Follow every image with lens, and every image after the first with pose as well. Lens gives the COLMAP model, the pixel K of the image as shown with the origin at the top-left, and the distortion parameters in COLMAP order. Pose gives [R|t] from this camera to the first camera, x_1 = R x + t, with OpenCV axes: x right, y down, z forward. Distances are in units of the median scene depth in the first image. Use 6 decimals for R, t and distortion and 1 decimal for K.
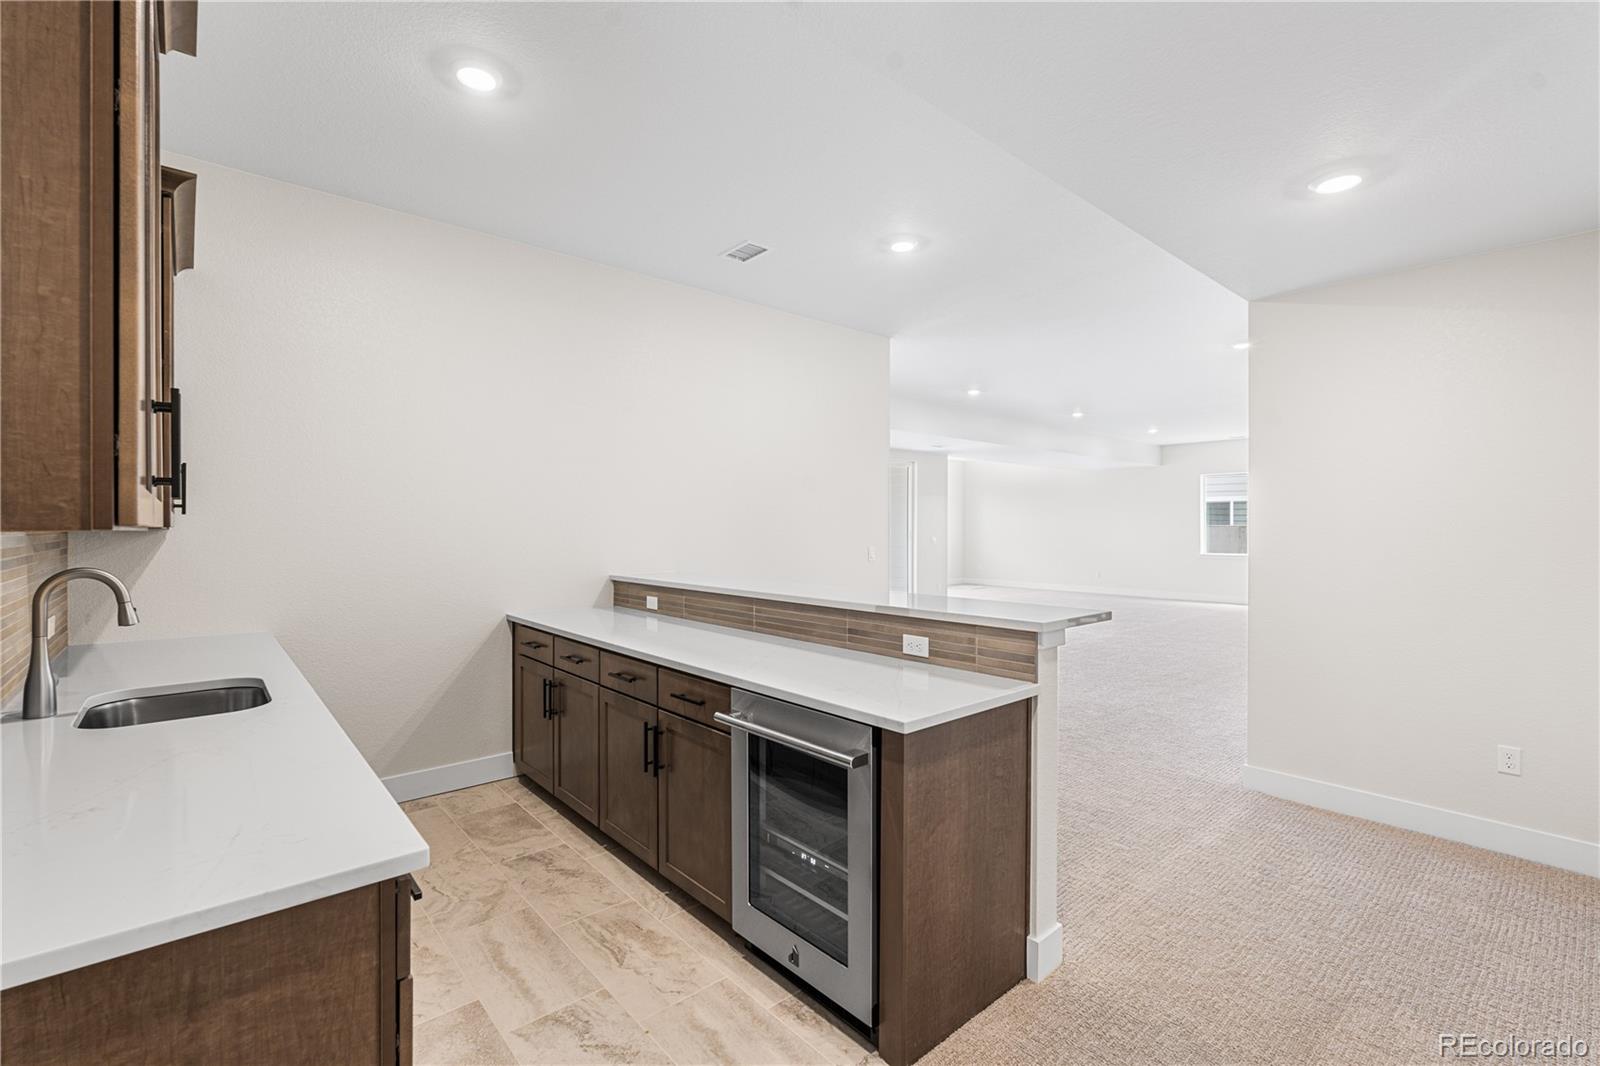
lens RADIAL K [[702.1, 0, 798.1], [0, 702.1, 528.6], [0, 0, 1]] dist [-0.004305, -0.000224]
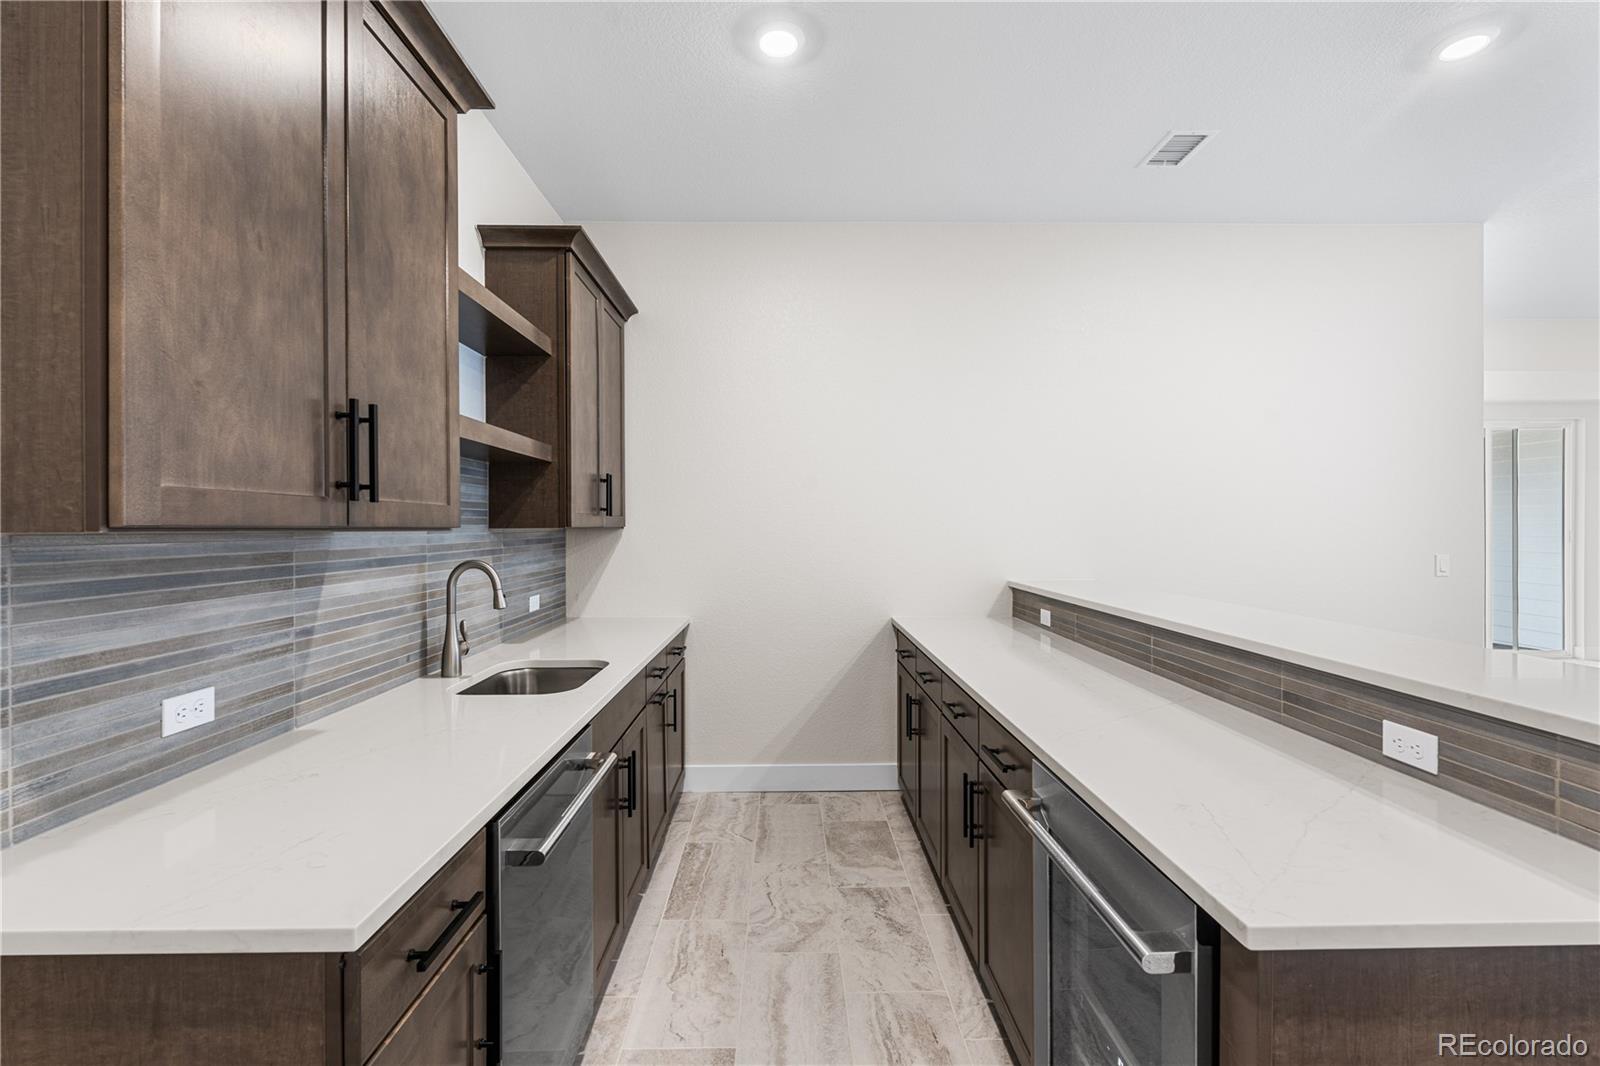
lens RADIAL K [[702.1, 0, 798.1], [0, 702.1, 528.6], [0, 0, 1]] dist [-0.004305, -0.000224]
pose [[0.763334, -0.001306, -0.646002, 0.157315], [0.003198, 0.999993, 0.001758, -0.000373], [0.645996, -0.003408, 0.763333, 0.298564]]
